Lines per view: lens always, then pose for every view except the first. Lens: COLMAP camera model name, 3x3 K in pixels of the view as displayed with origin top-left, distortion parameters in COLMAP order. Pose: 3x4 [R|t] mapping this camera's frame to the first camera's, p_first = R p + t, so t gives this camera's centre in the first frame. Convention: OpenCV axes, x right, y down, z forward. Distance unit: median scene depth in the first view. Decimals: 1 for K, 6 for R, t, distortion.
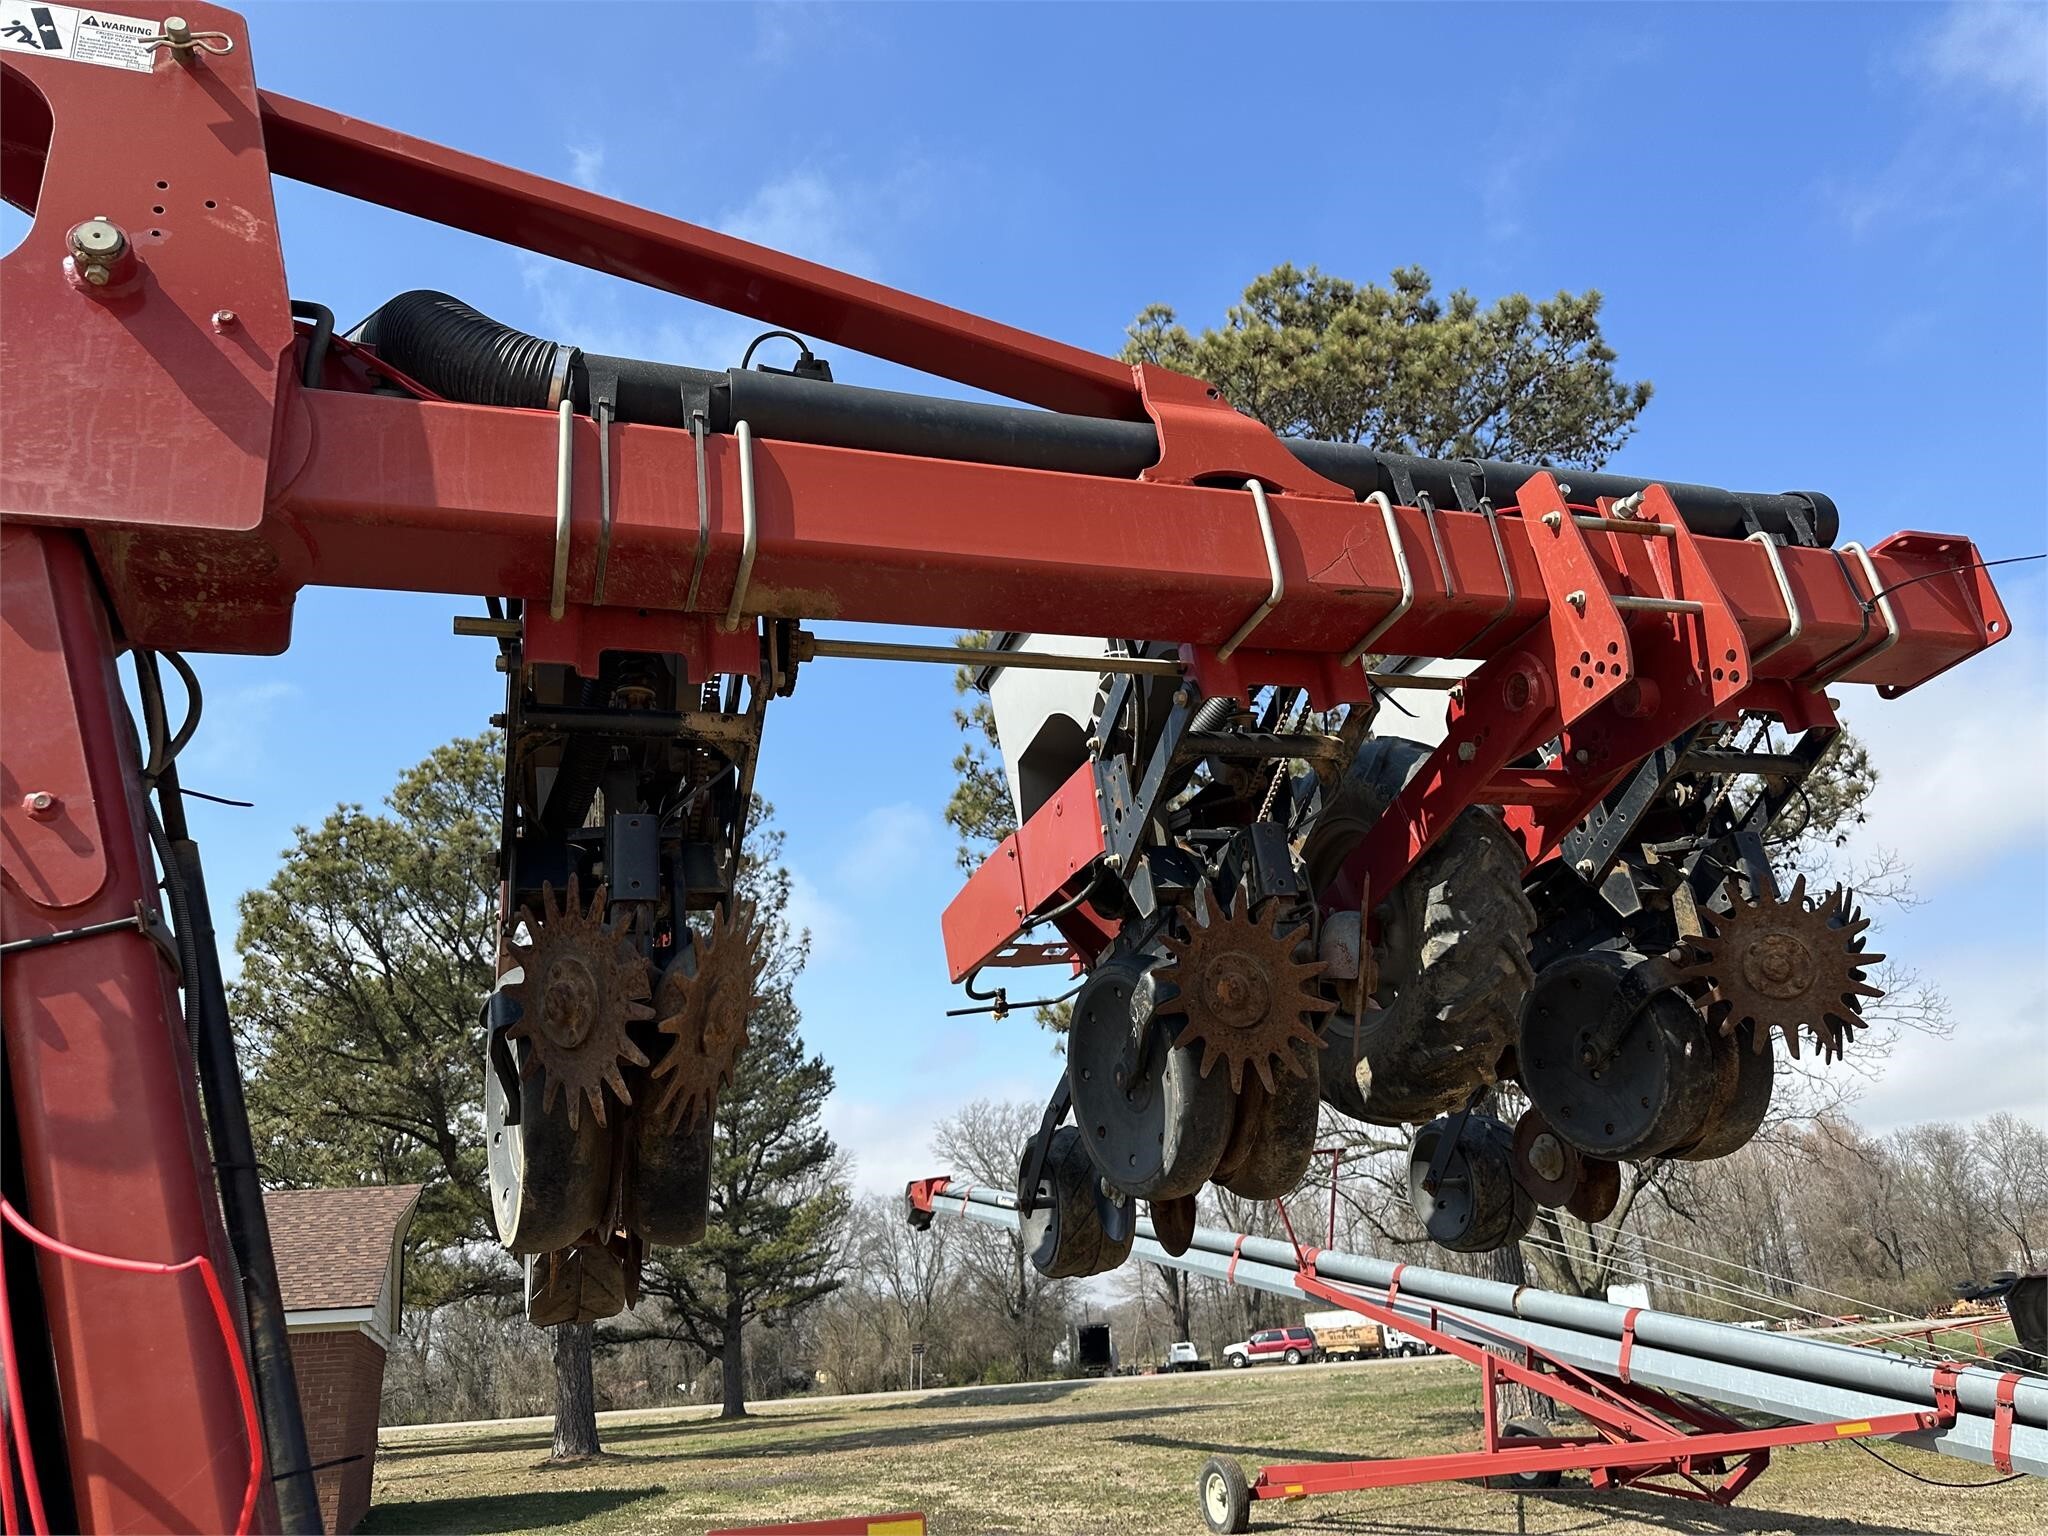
lens RADIAL K [[1350.6, 0, 1024.0], [0, 1350.6, 759.0], [0, 0, 1]] dist [0.011591, -0.048260]
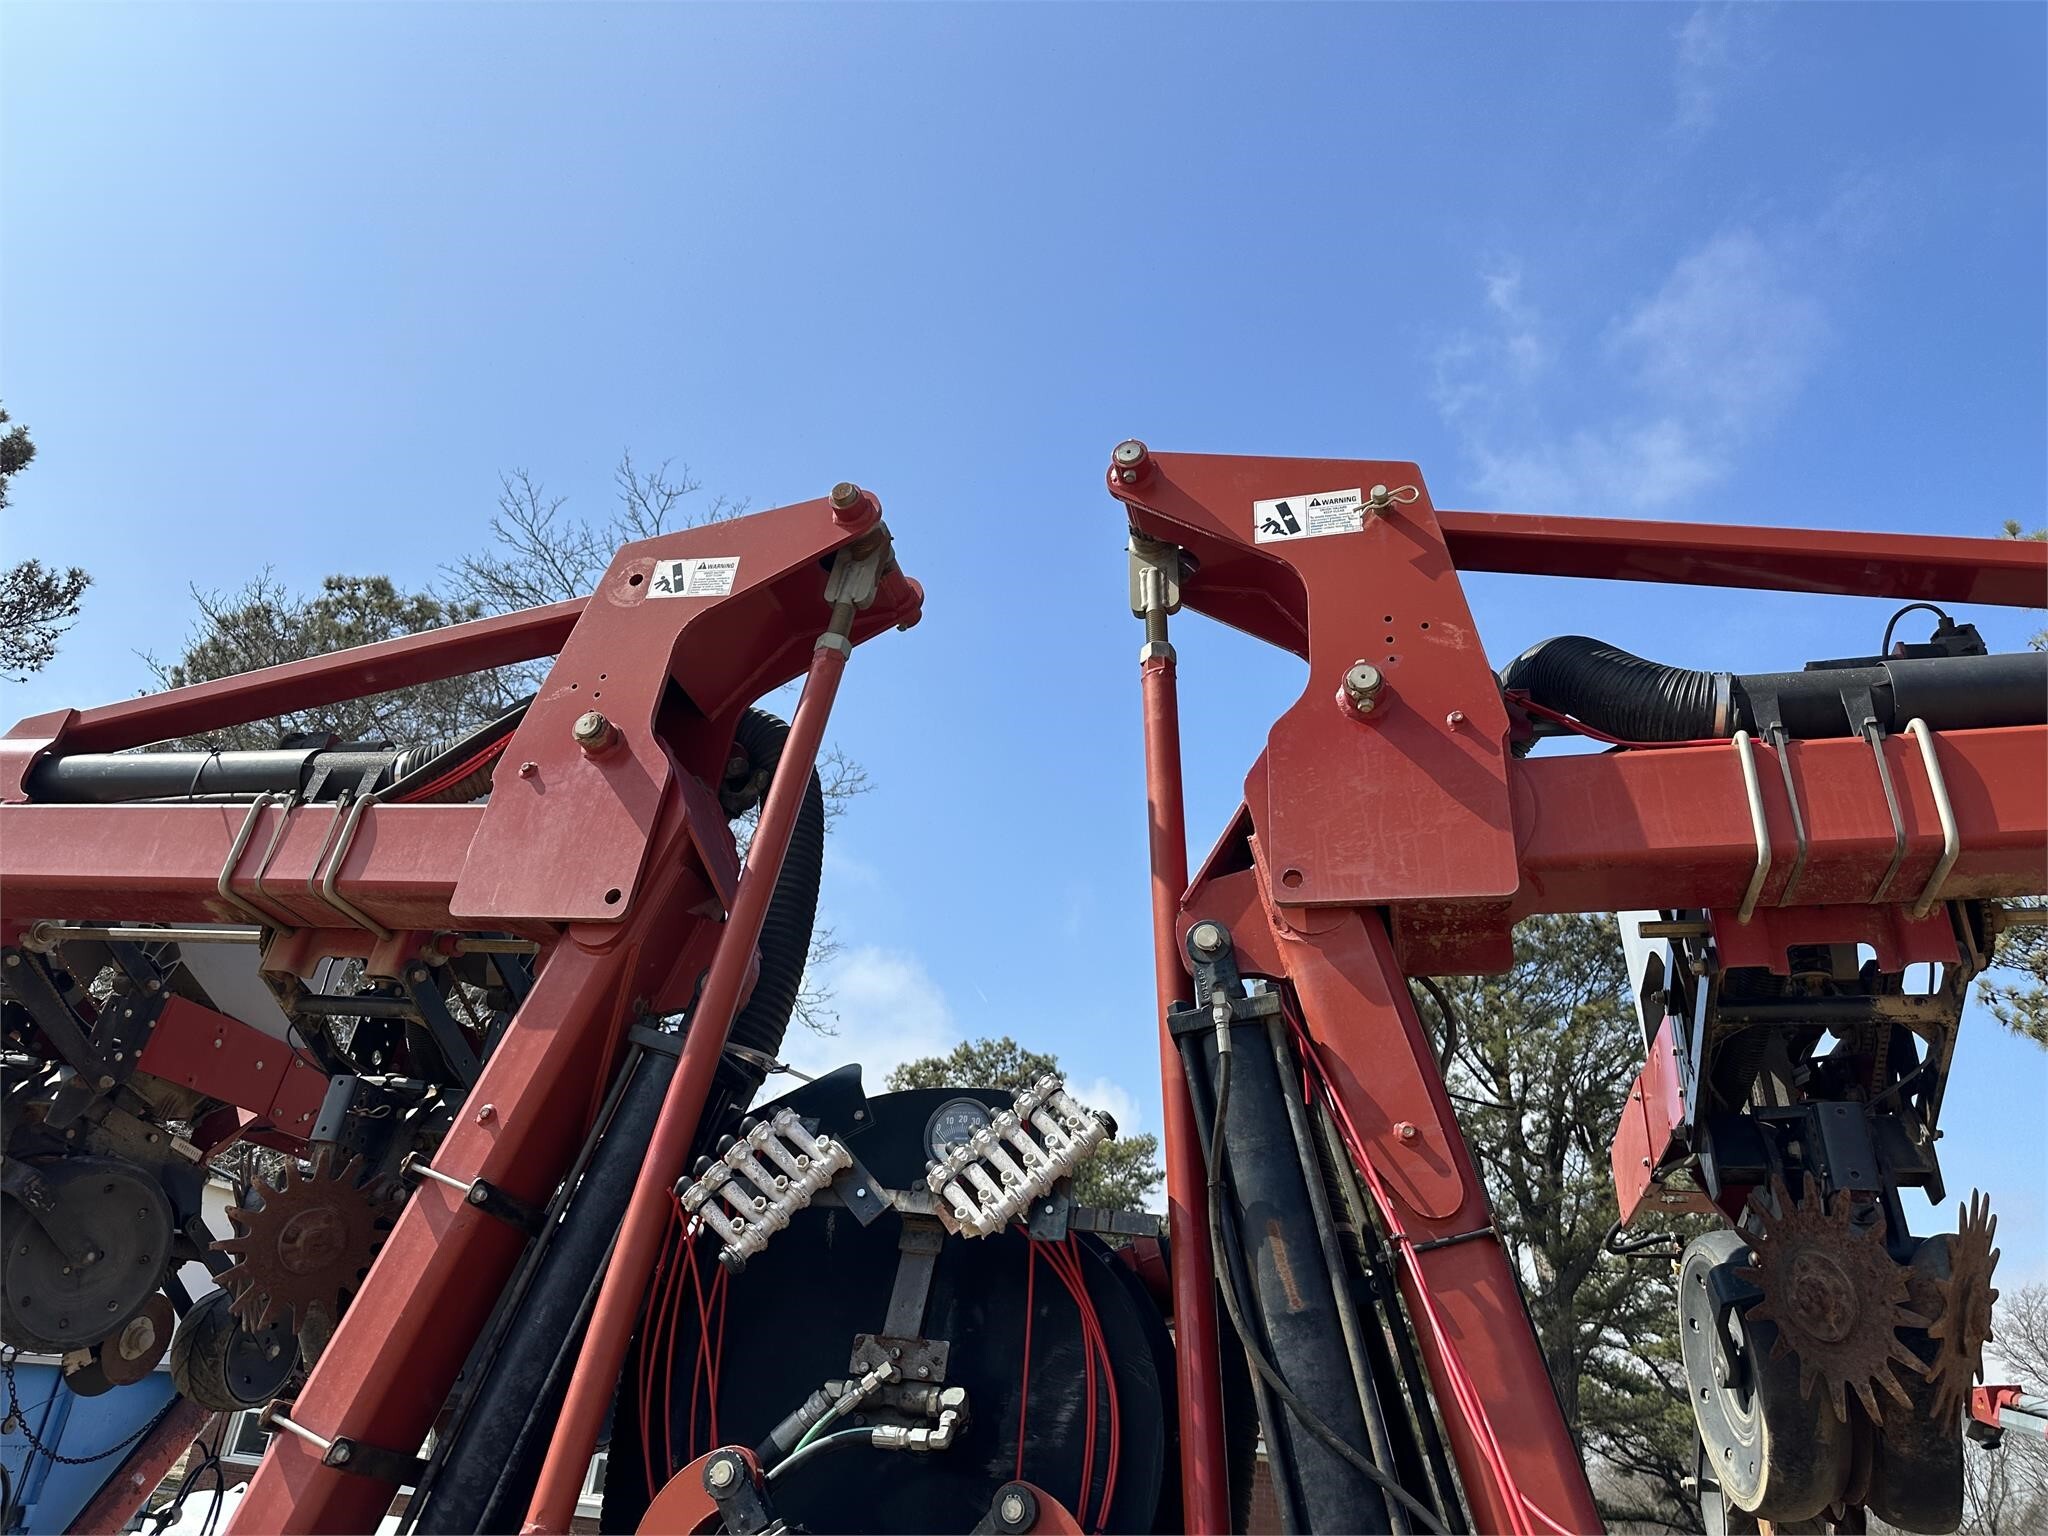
lens RADIAL K [[1350.6, 0, 1024.0], [0, 1350.6, 759.0], [0, 0, 1]] dist [0.011591, -0.048260]
pose [[0.800221, -0.122558, -0.587049, -0.167330], [0.067847, 0.991112, -0.114430, -0.160639], [0.595855, 0.051740, 0.801424, -0.239353]]
